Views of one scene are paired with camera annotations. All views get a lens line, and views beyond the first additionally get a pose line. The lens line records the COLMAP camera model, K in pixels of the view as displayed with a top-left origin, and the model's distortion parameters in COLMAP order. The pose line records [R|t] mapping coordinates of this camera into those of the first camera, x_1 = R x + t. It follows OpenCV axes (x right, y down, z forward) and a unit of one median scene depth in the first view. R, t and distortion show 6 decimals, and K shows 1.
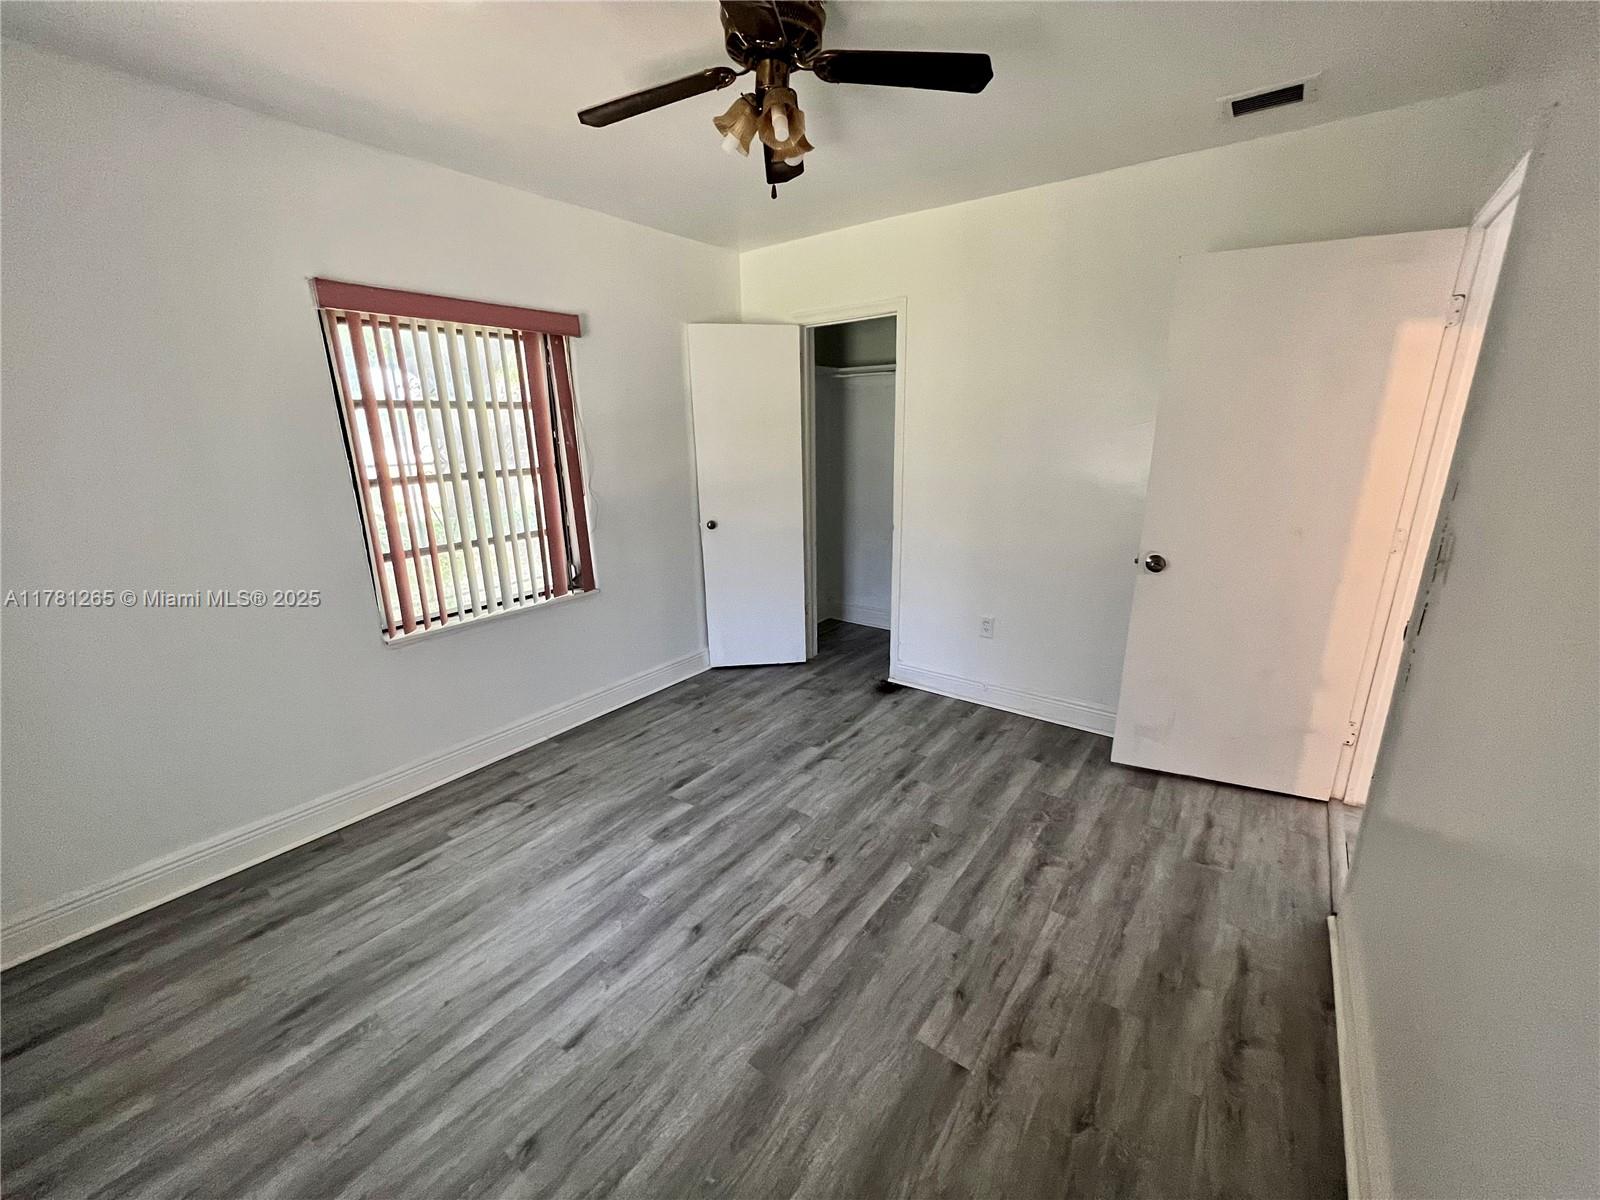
lens RADIAL K [[632.4, 0, 800.0], [0, 632.4, 600.0], [0, 0, 1]] dist [0.000642, 0.000258]
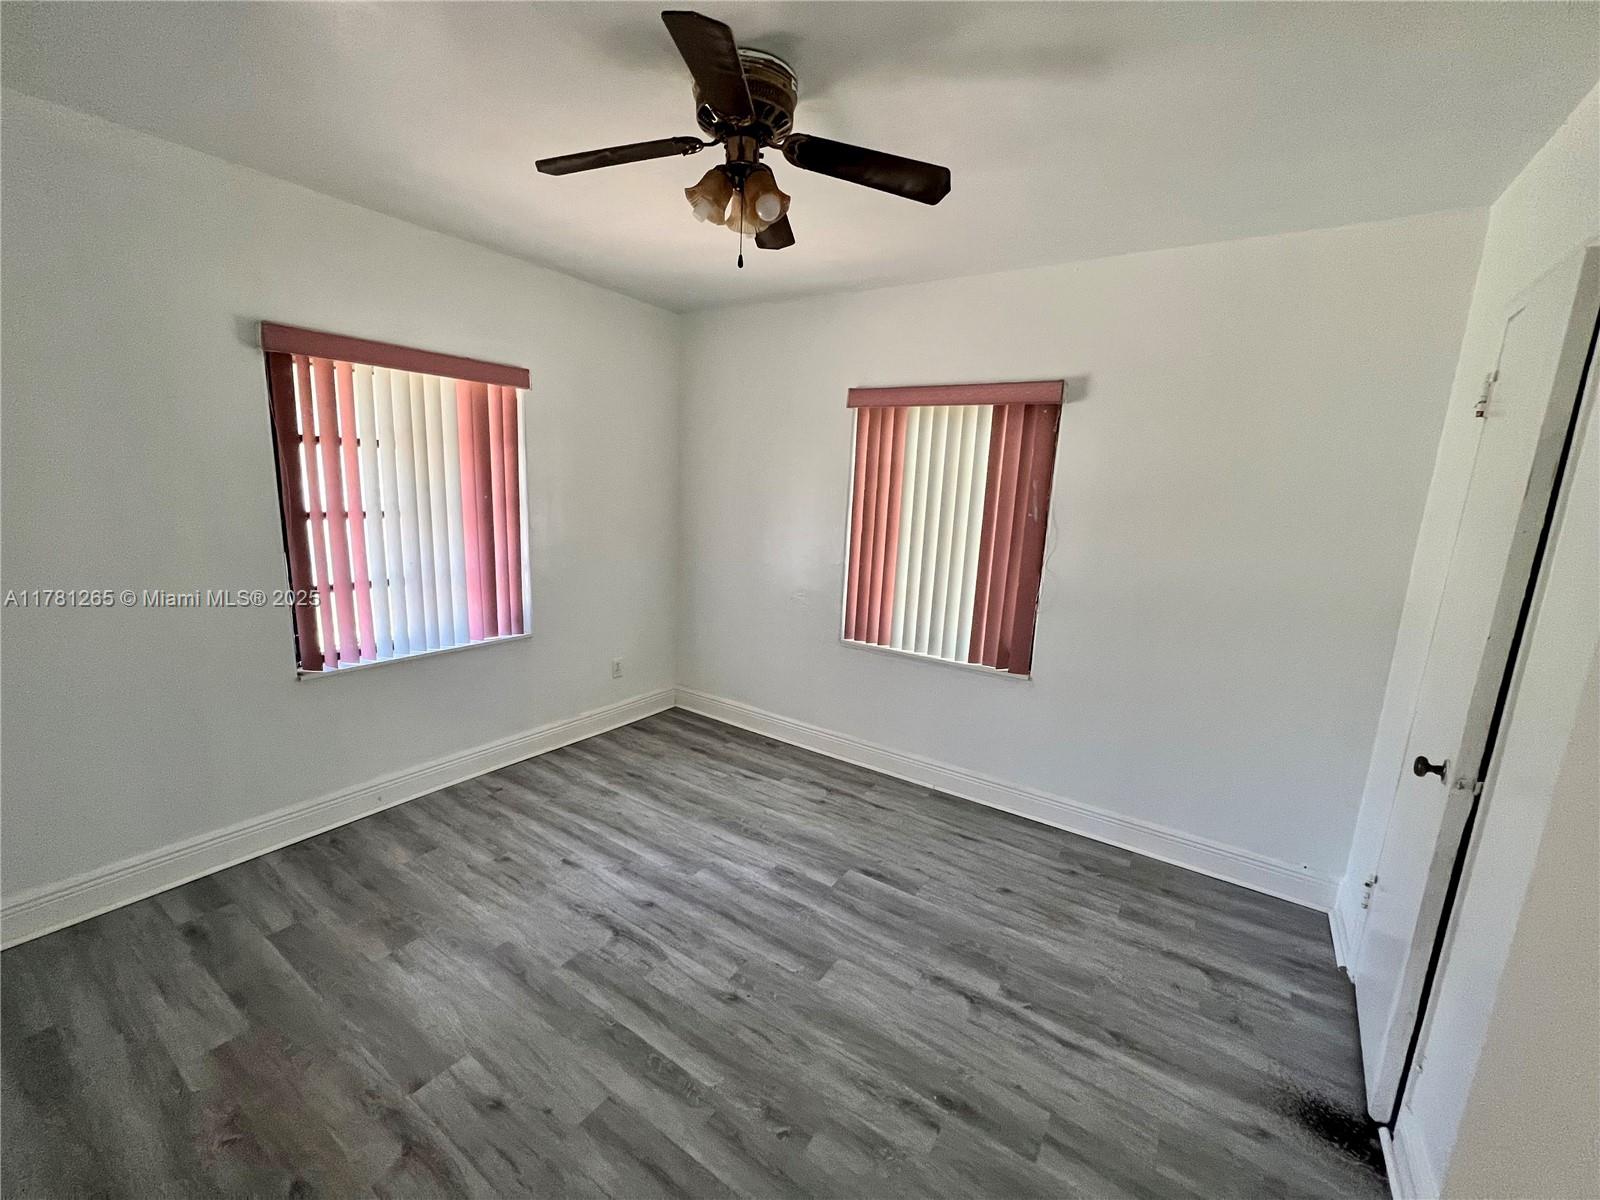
lens RADIAL K [[632.4, 0, 800.0], [0, 632.4, 600.0], [0, 0, 1]] dist [0.000642, 0.000258]
pose [[0.065278, 0.202303, -0.977145, 0.799942], [-0.312467, 0.934131, 0.172523, -0.268138], [0.947683, 0.294064, 0.124191, 0.854699]]
